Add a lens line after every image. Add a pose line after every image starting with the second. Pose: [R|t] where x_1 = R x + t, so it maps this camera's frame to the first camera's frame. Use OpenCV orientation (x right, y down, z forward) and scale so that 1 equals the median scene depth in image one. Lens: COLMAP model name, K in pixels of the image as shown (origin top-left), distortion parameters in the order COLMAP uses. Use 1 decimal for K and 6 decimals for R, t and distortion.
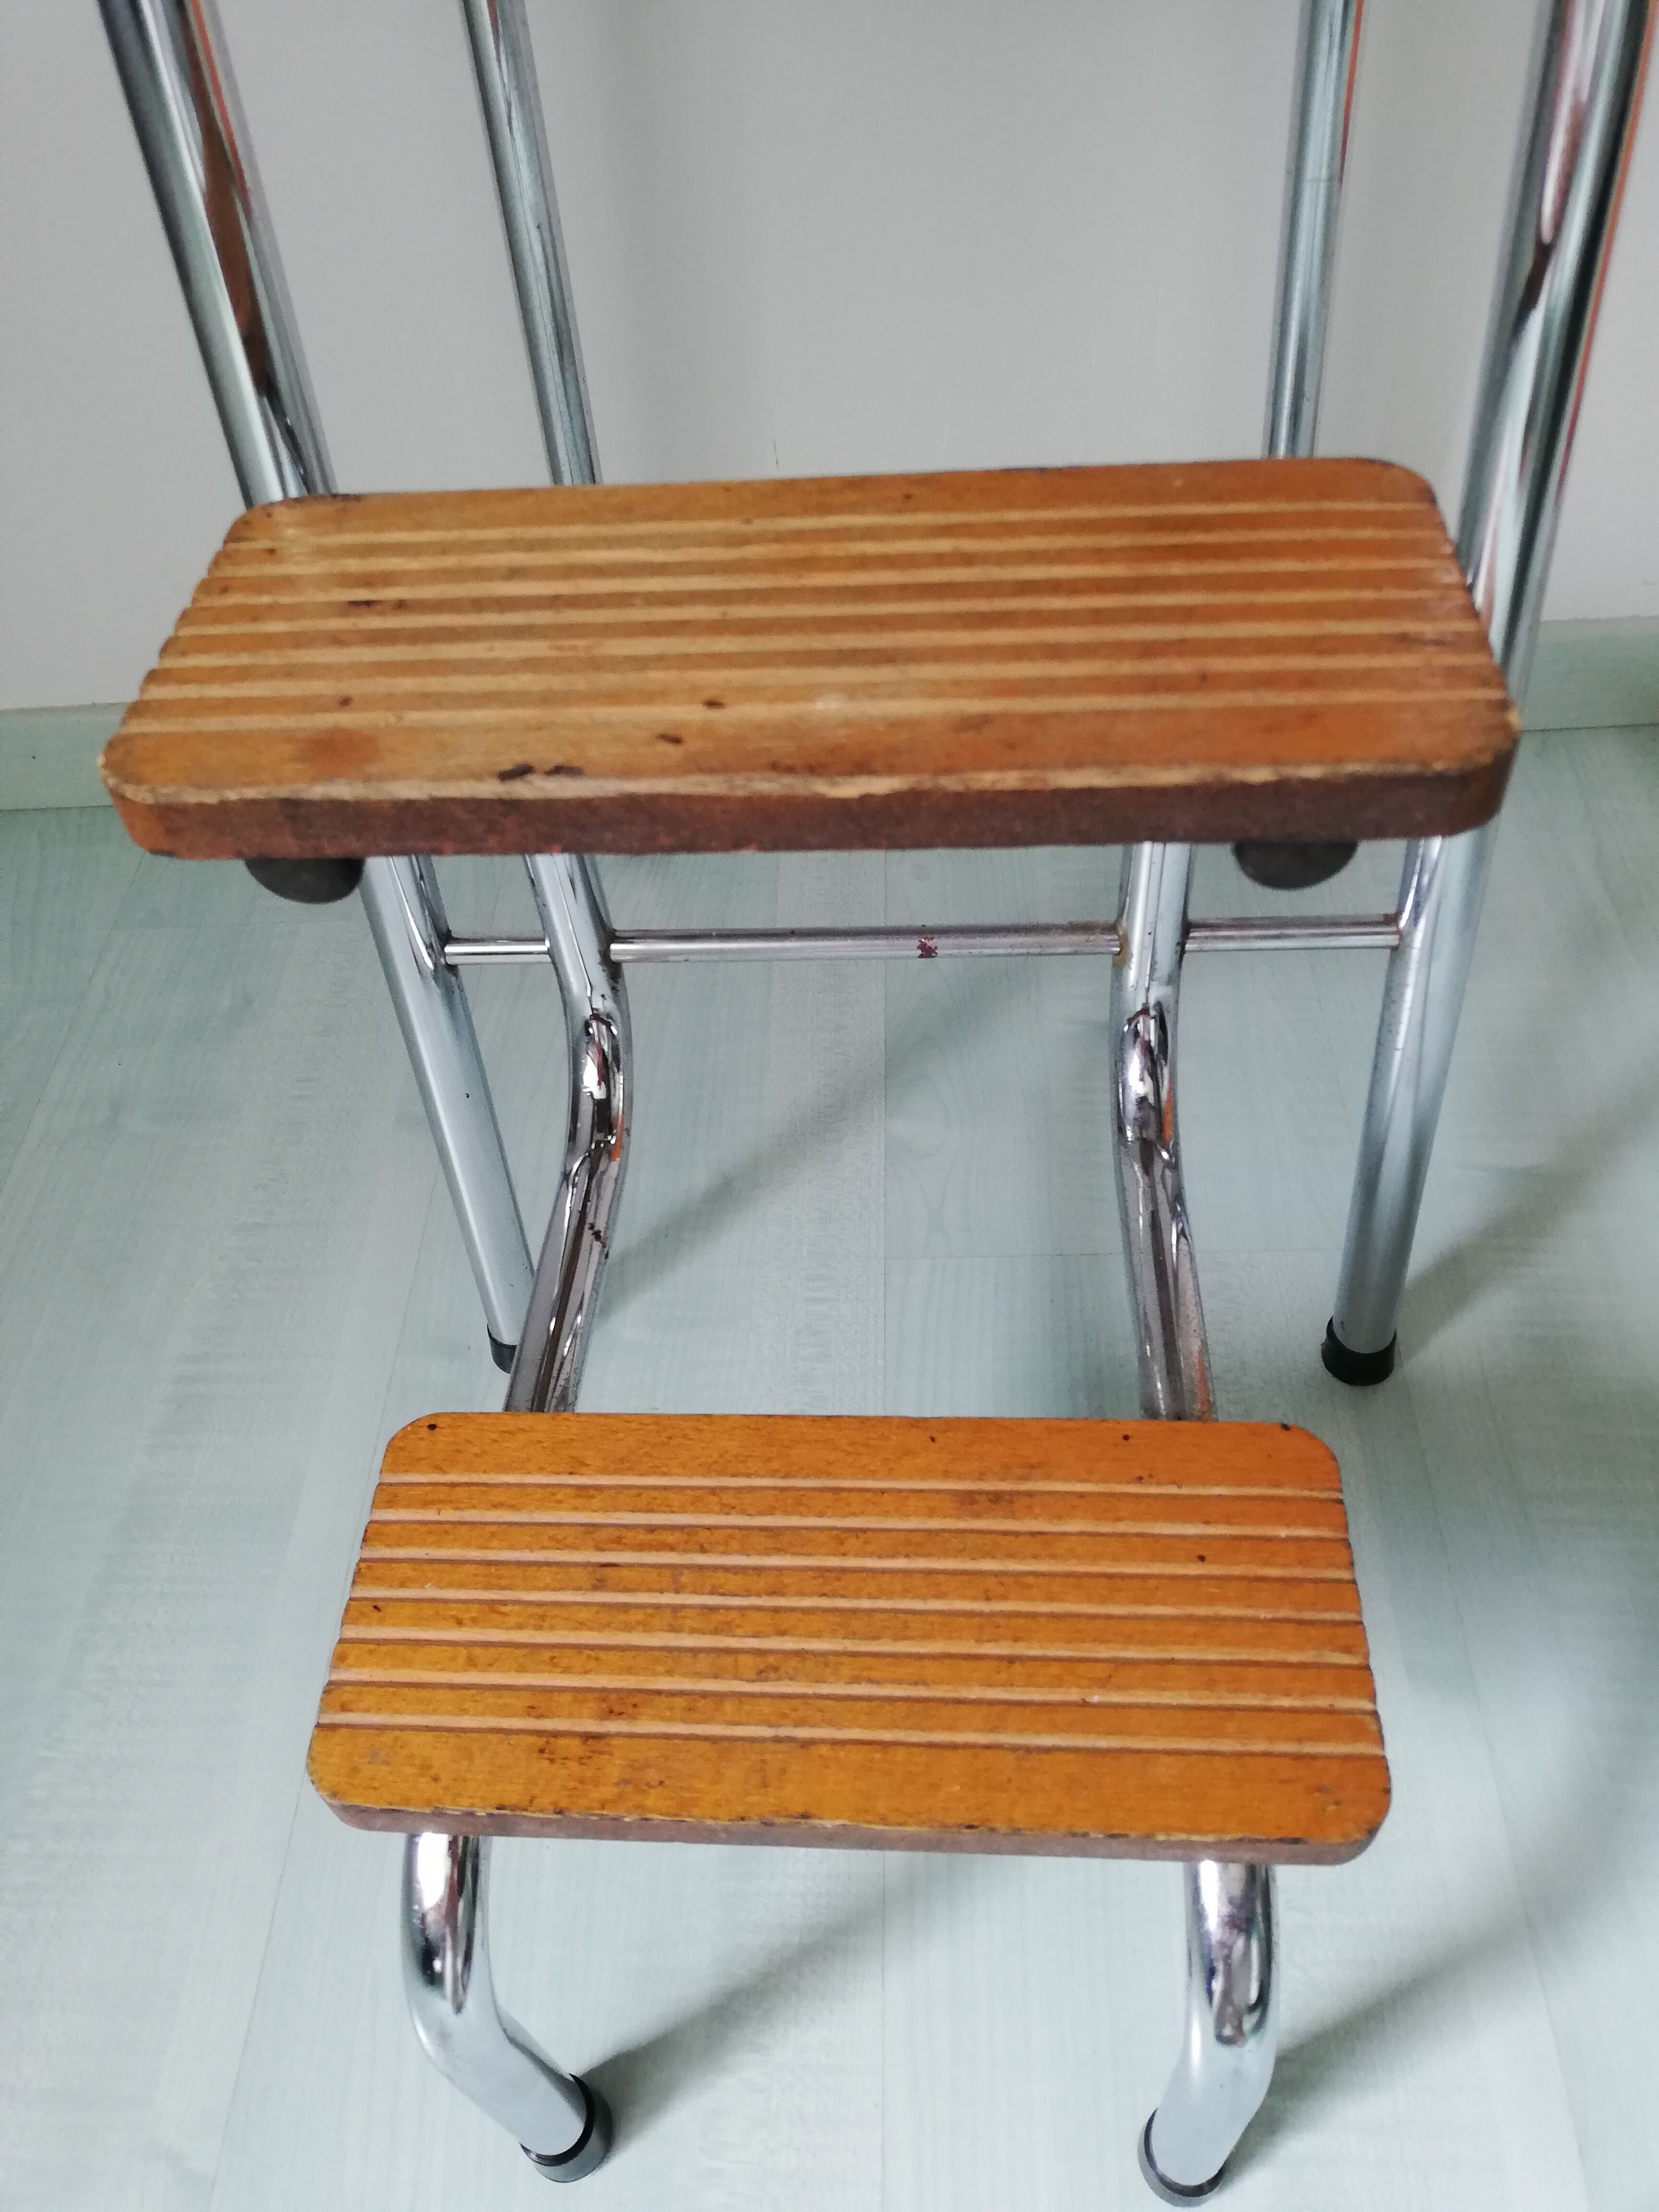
lens RADIAL K [[1639.9, 0, 832.1], [0, 1639.9, 1095.6], [0, 0, 1]] dist [-0.010294, 0.014033]
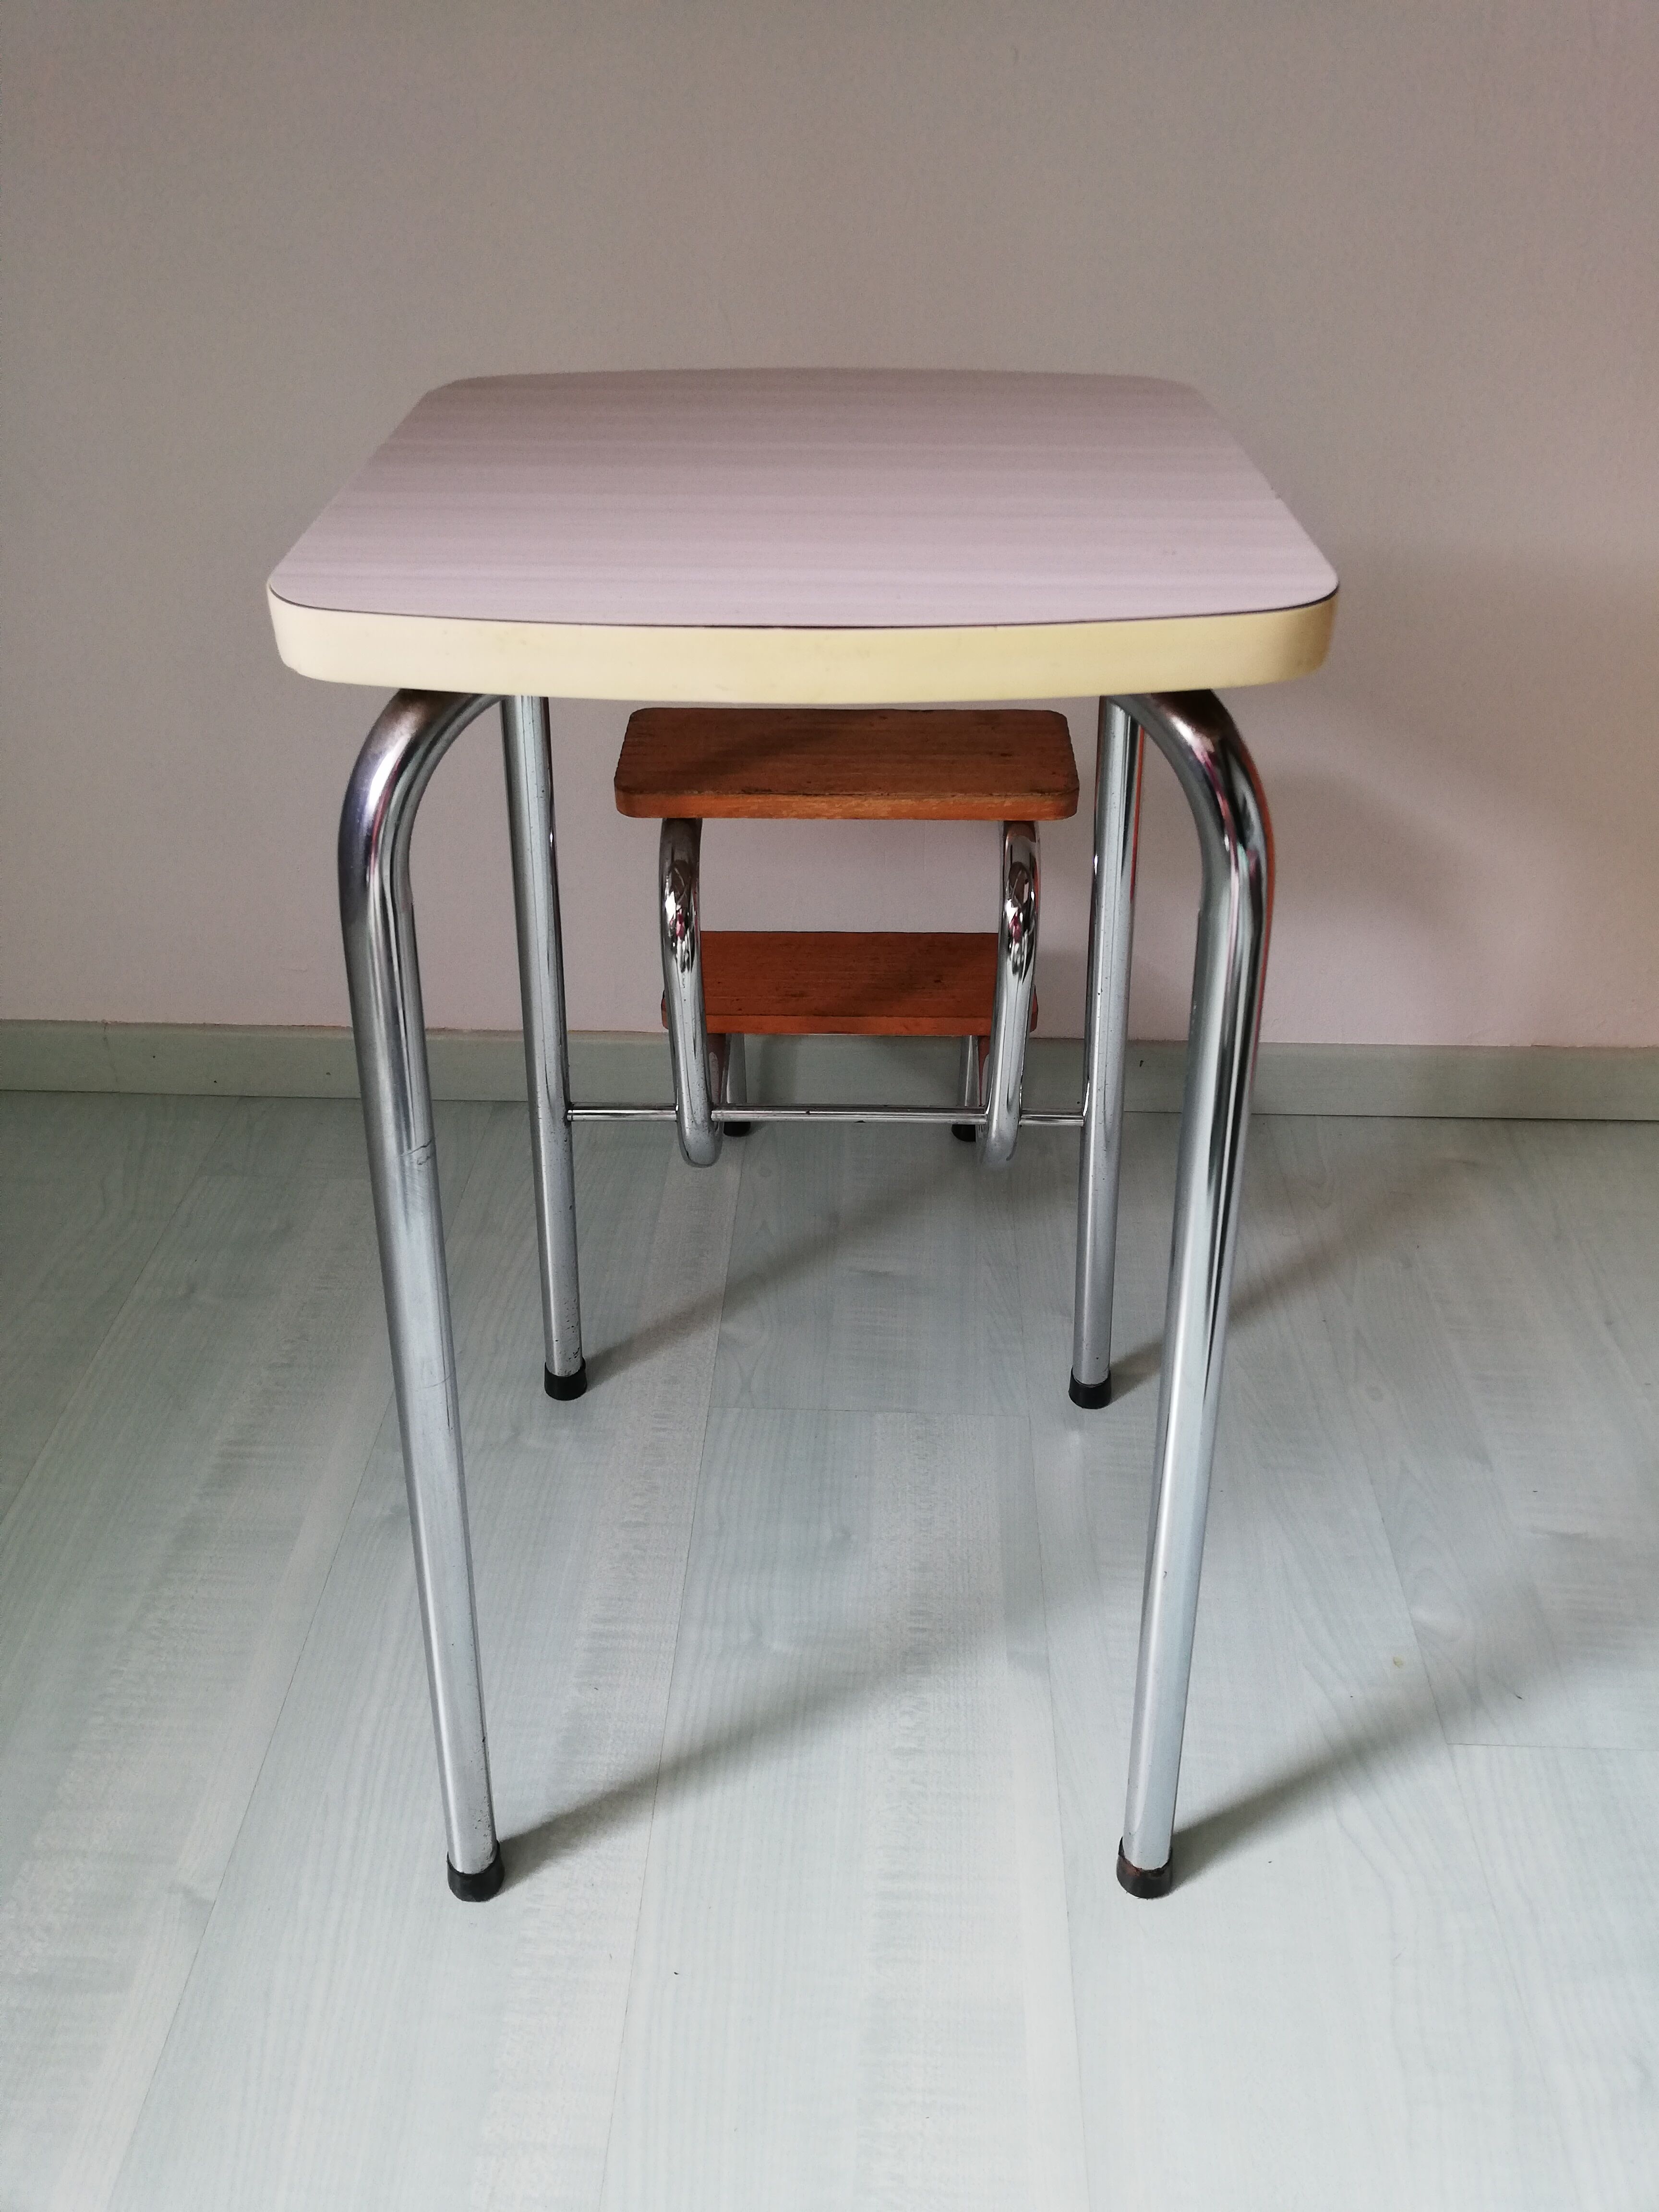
lens RADIAL K [[1639.9, 0, 824.6], [0, 1639.9, 1098.1], [0, 0, 1]] dist [-0.010294, 0.014033]
pose [[0.997031, 0.071701, 0.028073, 0.113151], [-0.062369, 0.965797, -0.251688, 0.294833], [-0.045159, 0.249190, 0.967401, -0.782738]]
